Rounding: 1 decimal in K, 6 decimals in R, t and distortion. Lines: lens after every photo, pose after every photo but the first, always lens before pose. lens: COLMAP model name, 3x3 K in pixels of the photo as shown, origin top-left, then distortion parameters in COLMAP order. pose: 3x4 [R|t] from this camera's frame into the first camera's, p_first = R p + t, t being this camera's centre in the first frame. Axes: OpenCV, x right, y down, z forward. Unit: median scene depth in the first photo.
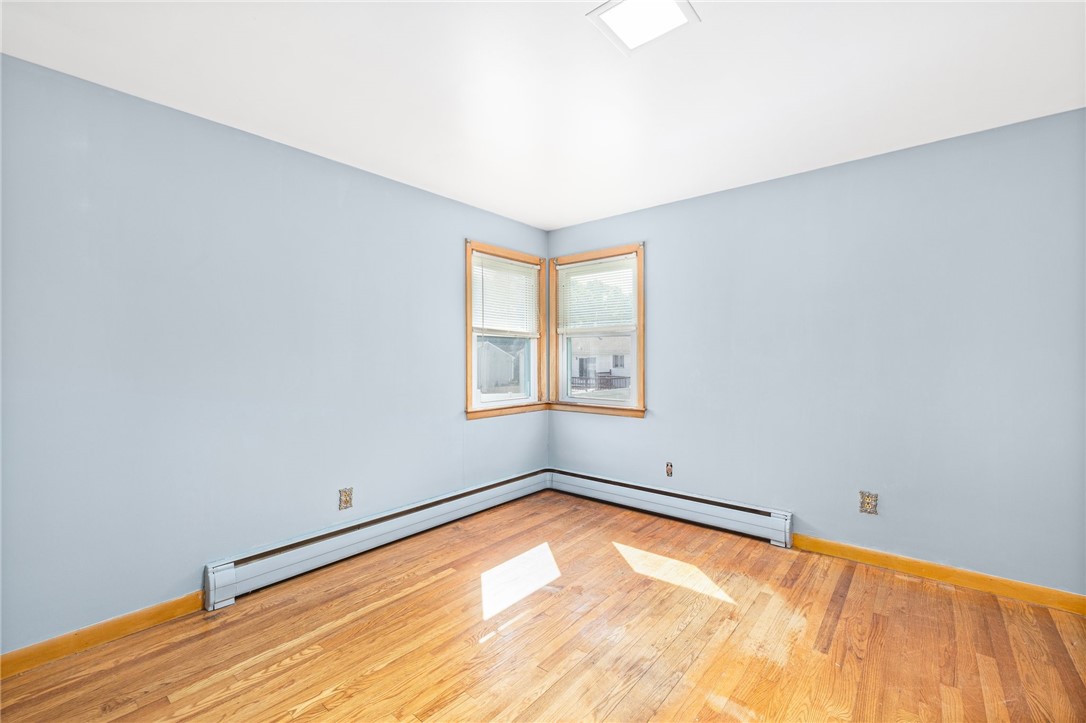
lens RADIAL K [[458.2, 0, 544.3], [0, 458.2, 349.7], [0, 0, 1]] dist [0.001913, 0.000364]
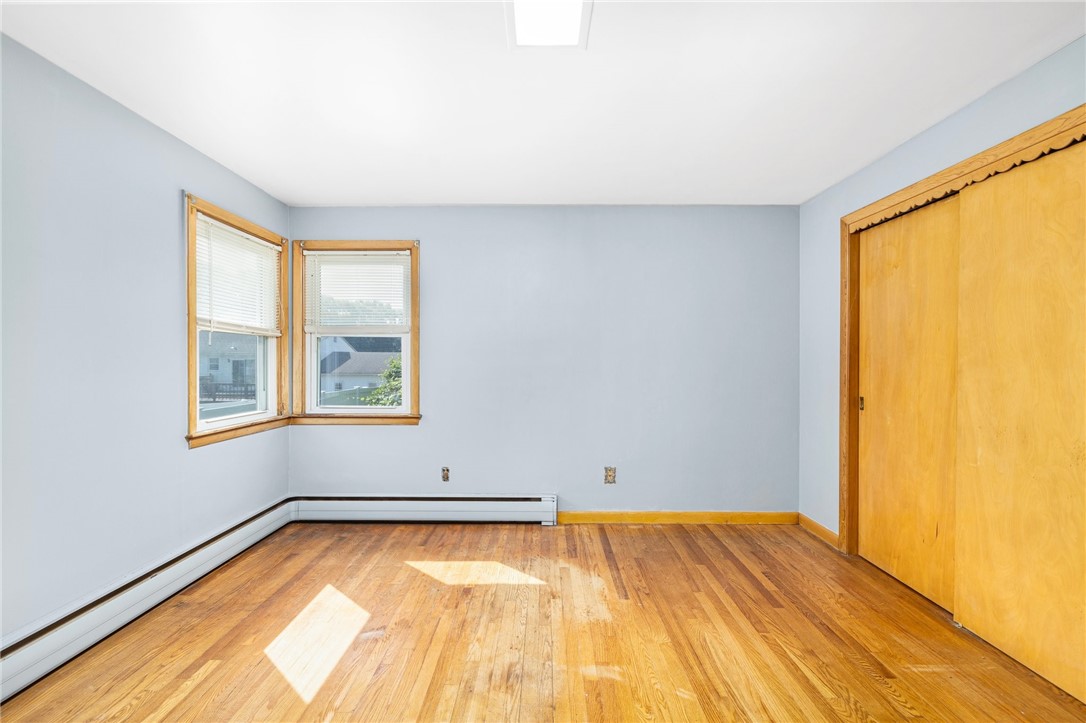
lens RADIAL K [[459.4, 0, 538.2], [0, 459.4, 354.1], [0, 0, 1]] dist [-0.000419, 0.000000]
pose [[0.771331, 0.011976, 0.636322, -0.257808], [-0.014342, 0.999896, -0.001434, -0.000301], [-0.636273, -0.008020, 0.771423, 0.132904]]
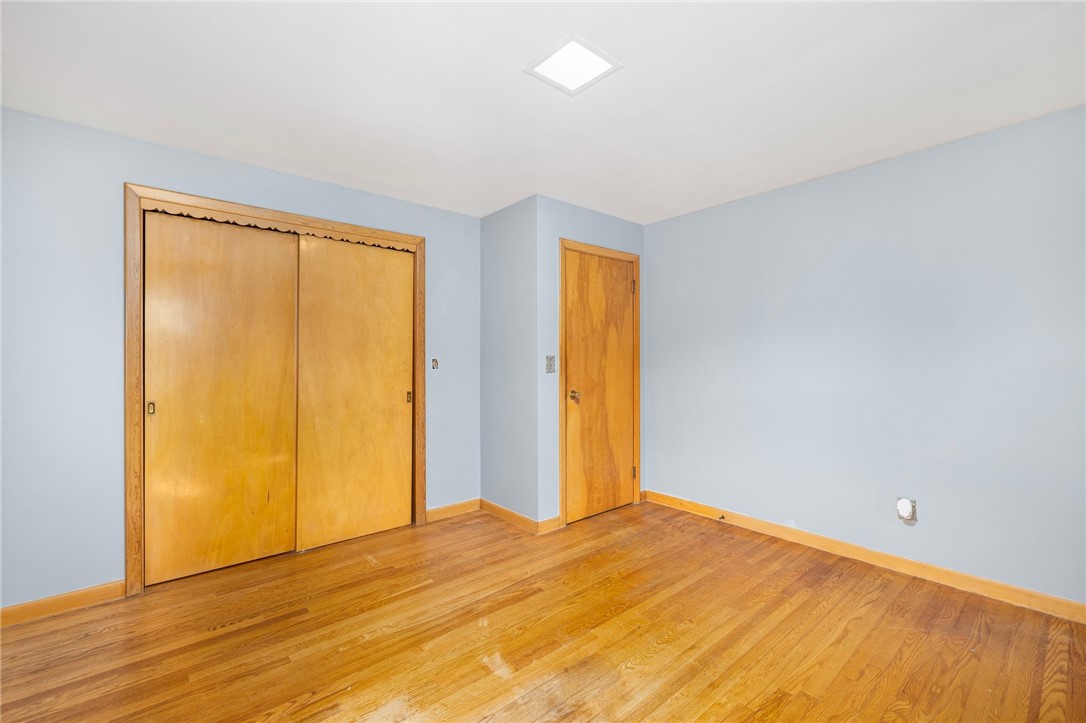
lens RADIAL K [[459.4, 0, 538.2], [0, 459.4, 354.1], [0, 0, 1]] dist [-0.000419, 0.000000]
pose [[-0.985254, 0.006371, 0.170978, 0.060458], [0.002905, 0.999785, -0.020514, 0.012068], [-0.171072, -0.019715, -0.985061, 1.233468]]
